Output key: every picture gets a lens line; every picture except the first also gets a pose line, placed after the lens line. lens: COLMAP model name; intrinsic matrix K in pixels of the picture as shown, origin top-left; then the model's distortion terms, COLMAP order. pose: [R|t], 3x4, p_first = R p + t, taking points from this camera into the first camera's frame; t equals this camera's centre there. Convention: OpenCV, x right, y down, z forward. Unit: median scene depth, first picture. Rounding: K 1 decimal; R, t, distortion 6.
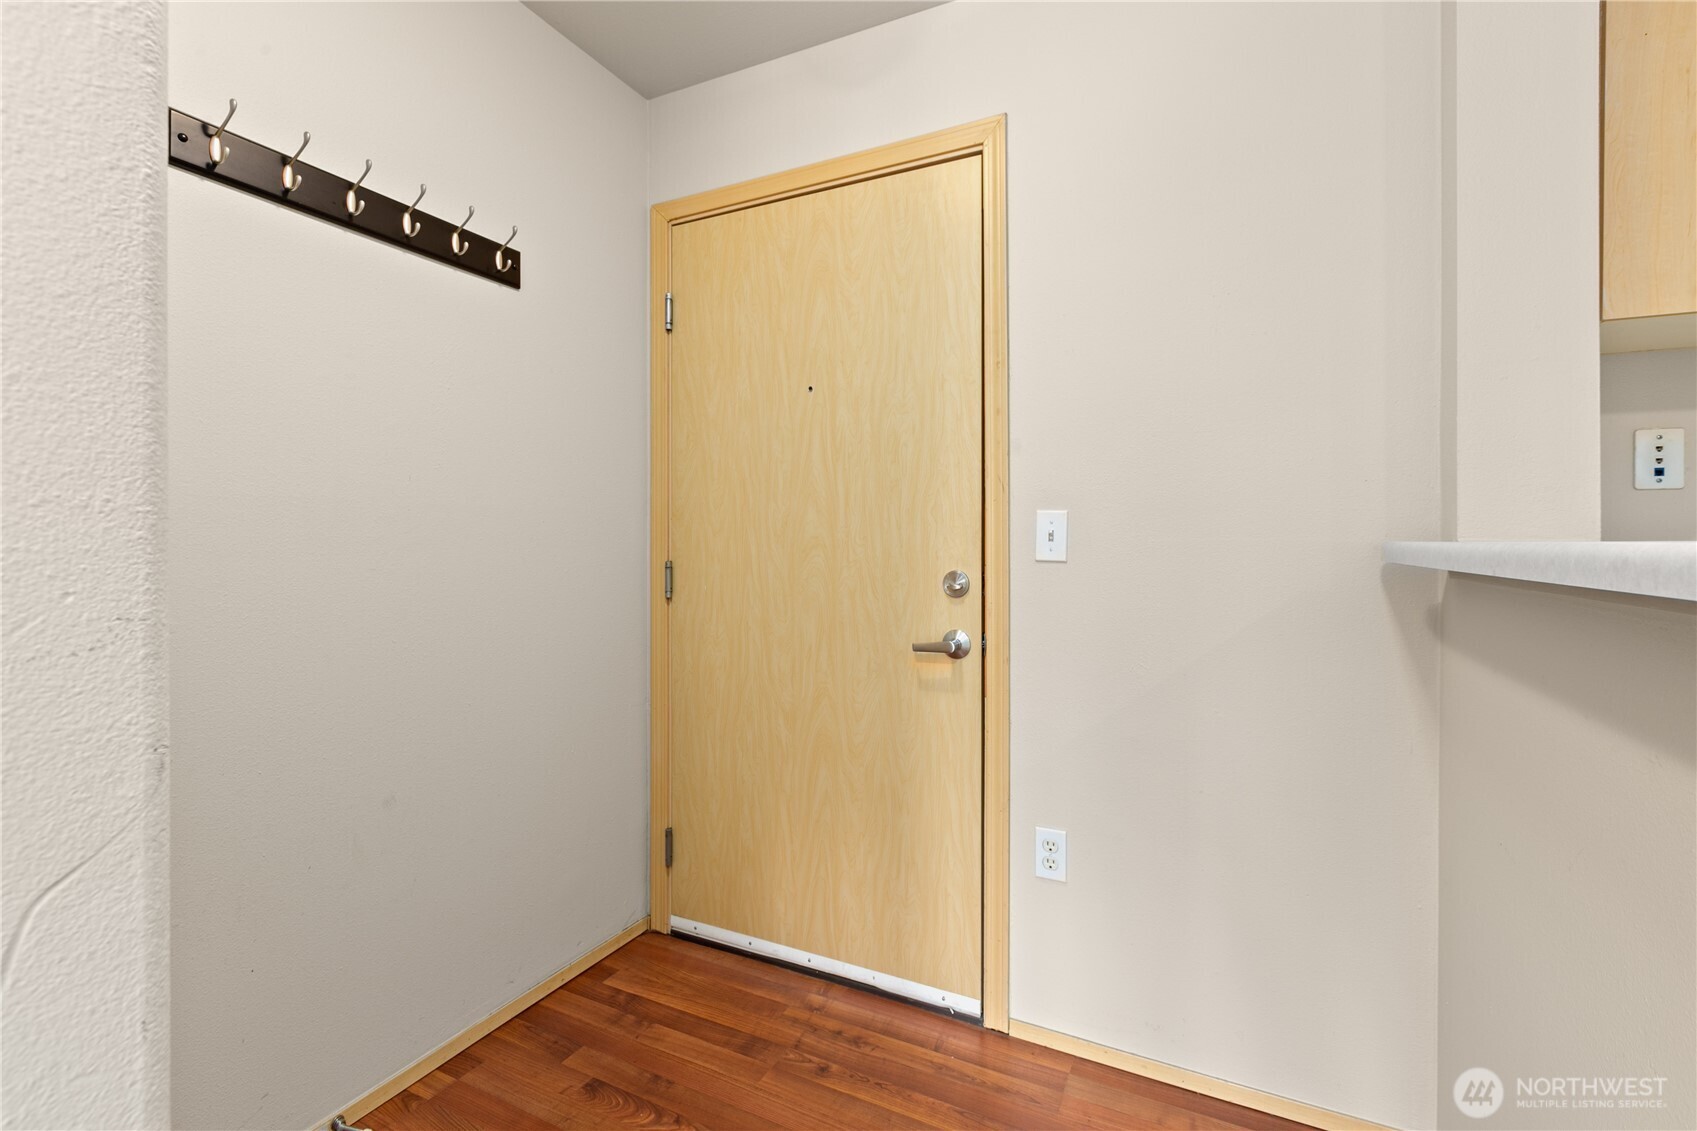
lens RADIAL K [[761.7, 0, 849.2], [0, 761.7, 583.7], [0, 0, 1]] dist [0.002020, 0.000016]
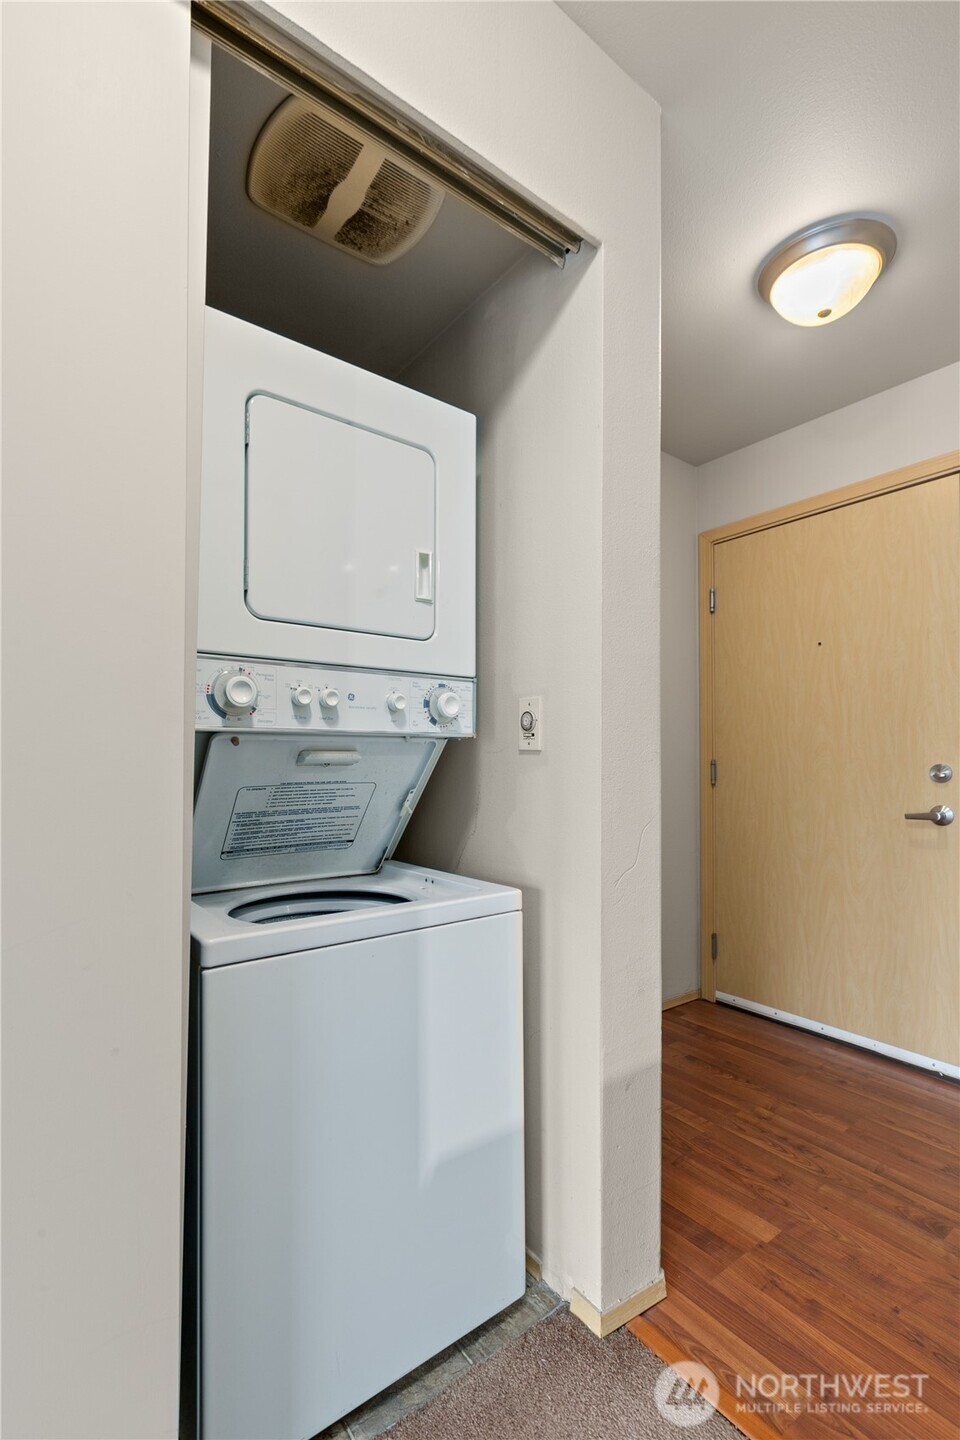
lens RADIAL K [[646.3, 0, 479.2], [0, 646.3, 758.3], [0, 0, 1]] dist [0.002020, 0.000016]
pose [[0.893020, -0.000873, -0.450017, -0.079726], [-0.024067, 0.998474, -0.049697, 0.048895], [0.449374, 0.055211, 0.891636, -0.434942]]
